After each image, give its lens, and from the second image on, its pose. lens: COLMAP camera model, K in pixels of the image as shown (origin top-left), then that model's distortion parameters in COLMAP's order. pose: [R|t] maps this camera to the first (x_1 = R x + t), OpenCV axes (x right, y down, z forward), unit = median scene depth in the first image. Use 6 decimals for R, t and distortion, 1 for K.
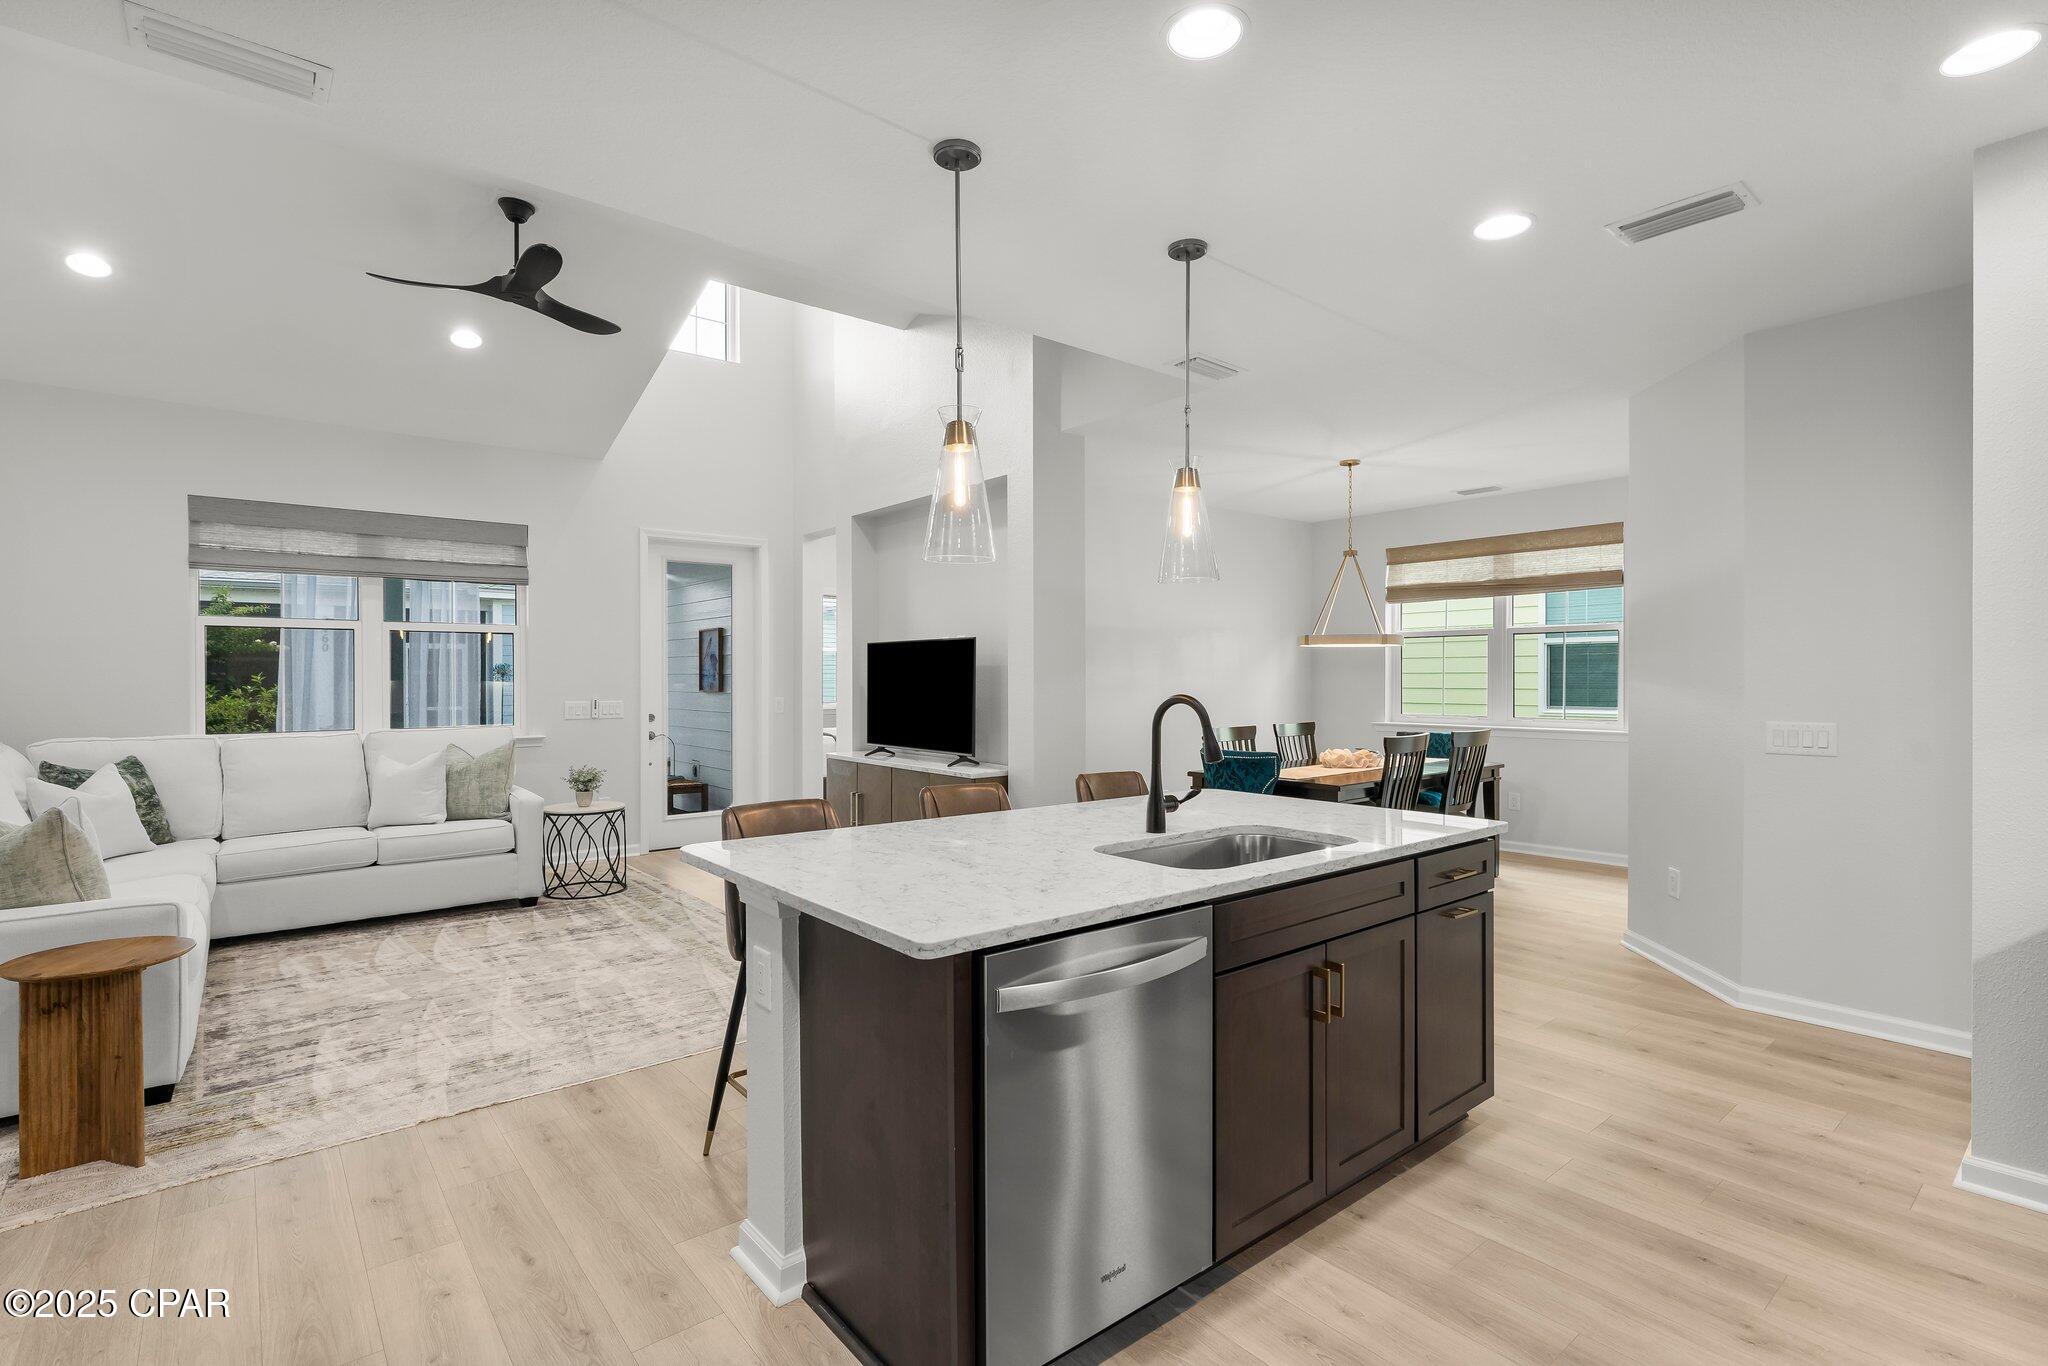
lens RADIAL K [[962.1, 0, 1026.3], [0, 962.1, 682.6], [0, 0, 1]] dist [-0.003374, -0.000162]
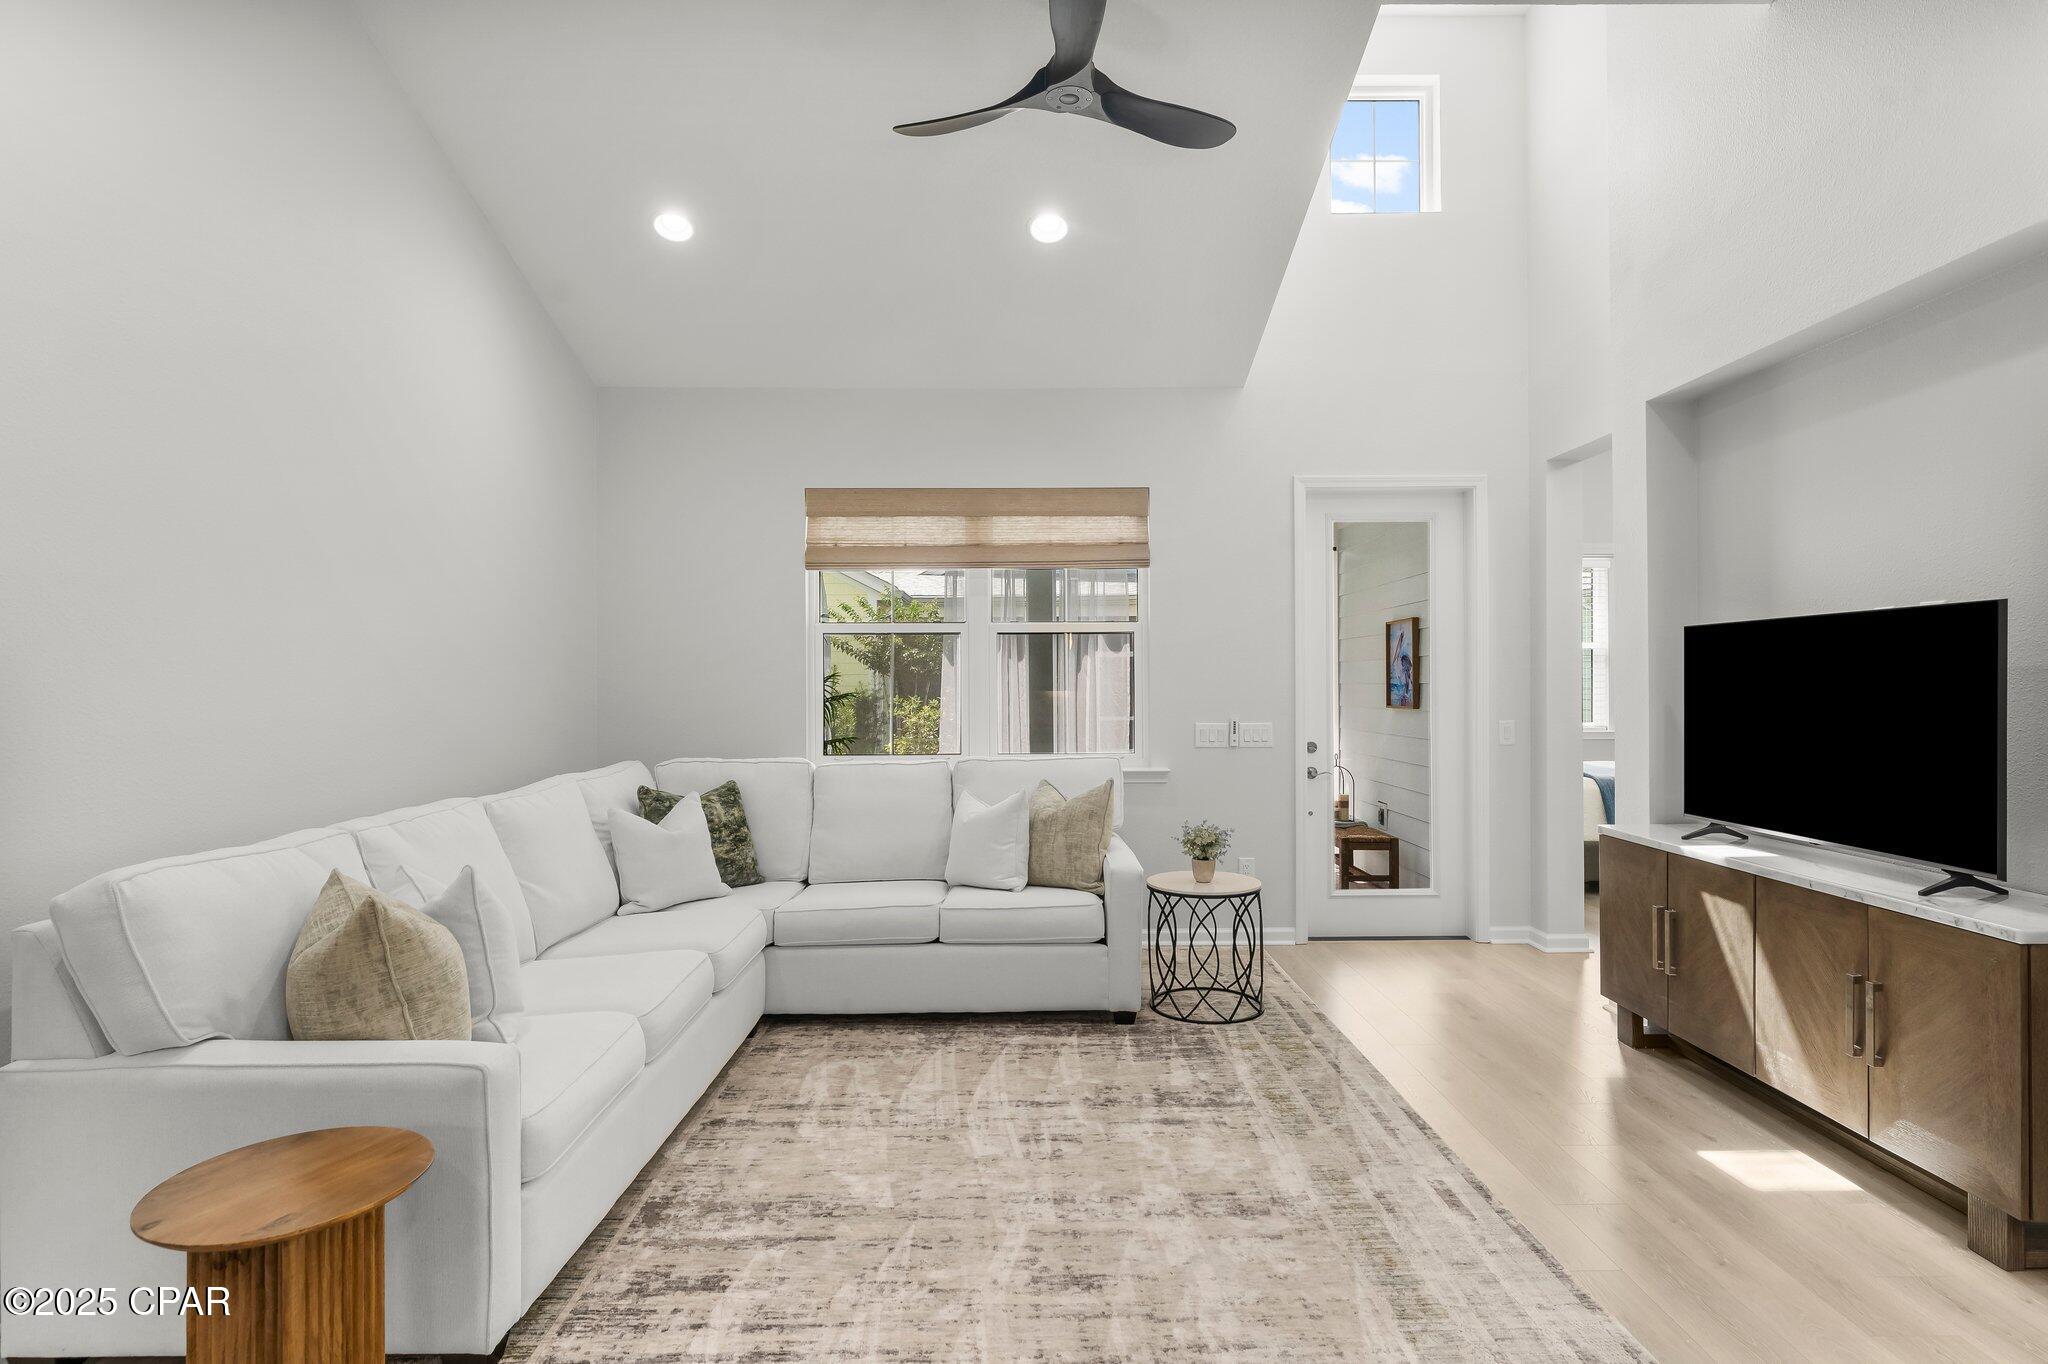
lens RADIAL K [[1032.8, 0, 1027.6], [0, 1032.8, 681.1], [0, 0, 1]] dist [-0.004557, -0.000226]
pose [[0.778234, -0.004562, -0.627958, -0.105082], [-0.000318, 0.999971, -0.007659, -0.007600], [0.627975, 0.006160, 0.778209, 0.379733]]
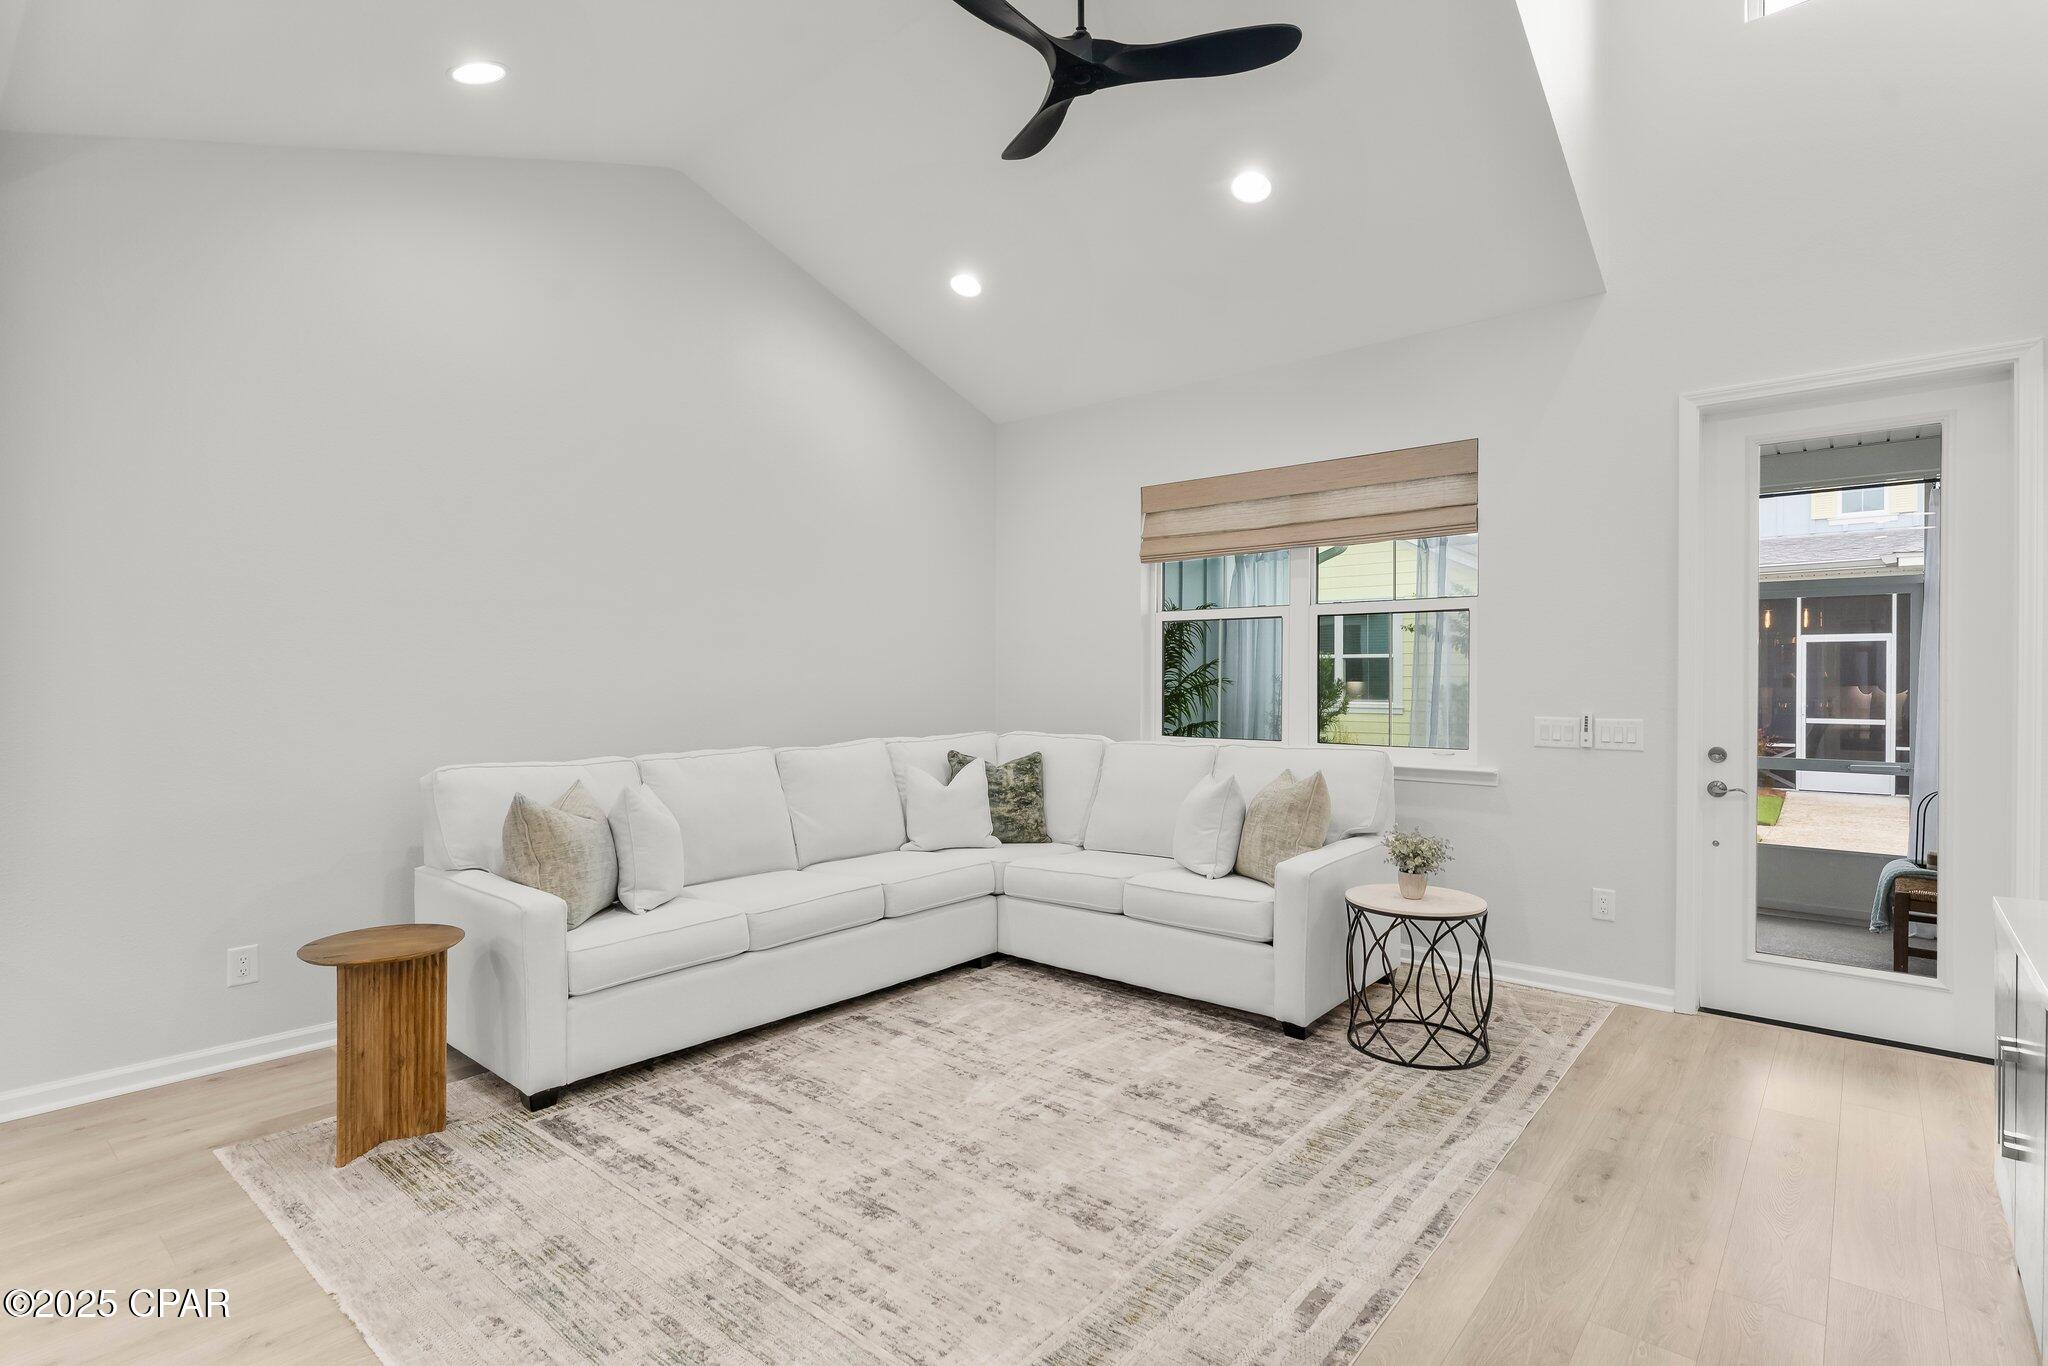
lens RADIAL K [[992.3, 0, 1029.2], [0, 992.3, 680.8], [0, 0, 1]] dist [-0.002324, -0.000036]
pose [[0.177046, 0.003926, -0.984195, 0.093591], [-0.009153, 0.999955, 0.002343, -0.001470], [0.984160, 0.008593, 0.177074, 0.714123]]
